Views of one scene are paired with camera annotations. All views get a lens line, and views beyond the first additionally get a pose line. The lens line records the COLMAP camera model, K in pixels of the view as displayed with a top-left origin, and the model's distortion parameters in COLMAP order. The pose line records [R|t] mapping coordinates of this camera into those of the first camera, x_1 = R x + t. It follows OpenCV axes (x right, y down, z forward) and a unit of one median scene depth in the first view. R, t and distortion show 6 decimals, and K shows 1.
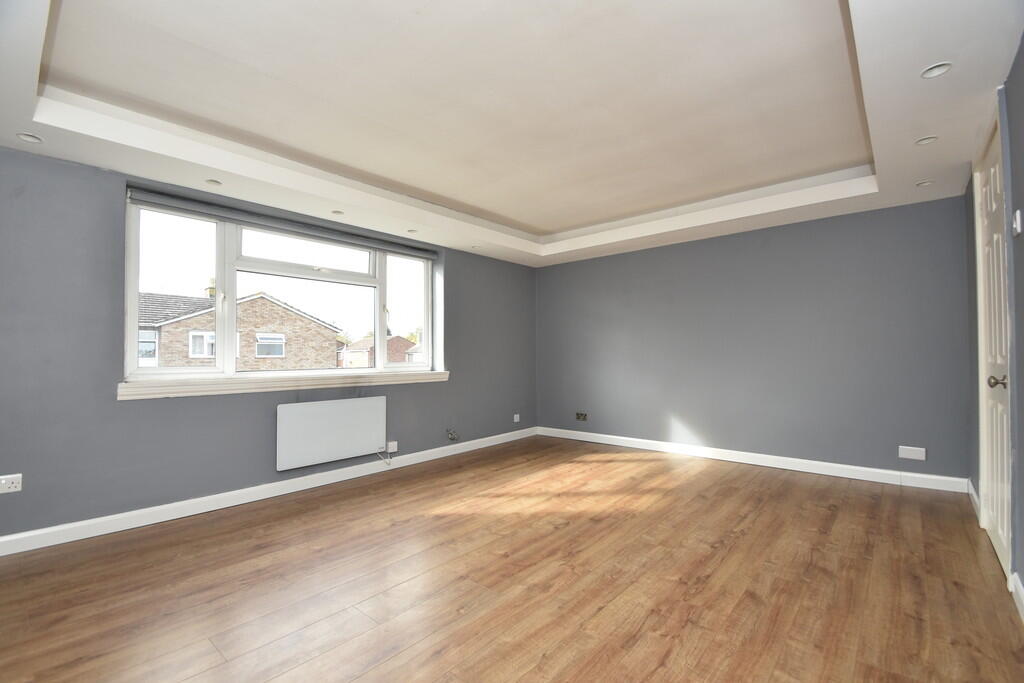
lens RADIAL K [[450.6, 0, 518.6], [0, 450.6, 347.6], [0, 0, 1]] dist [0.014515, -0.013972]
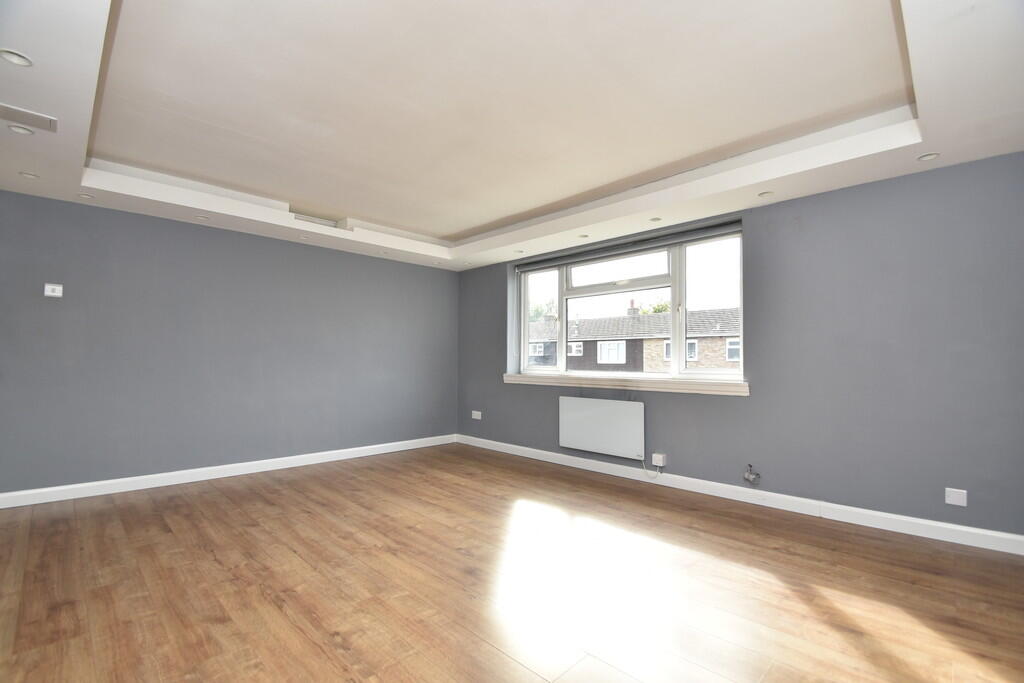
lens RADIAL K [[450.6, 0, 518.6], [0, 450.6, 347.6], [0, 0, 1]] dist [0.014515, -0.013972]
pose [[-0.068826, -0.022359, -0.997378, 1.101981], [0.016145, 0.999593, -0.023523, 0.015778], [0.997498, -0.017721, -0.068437, 1.313202]]
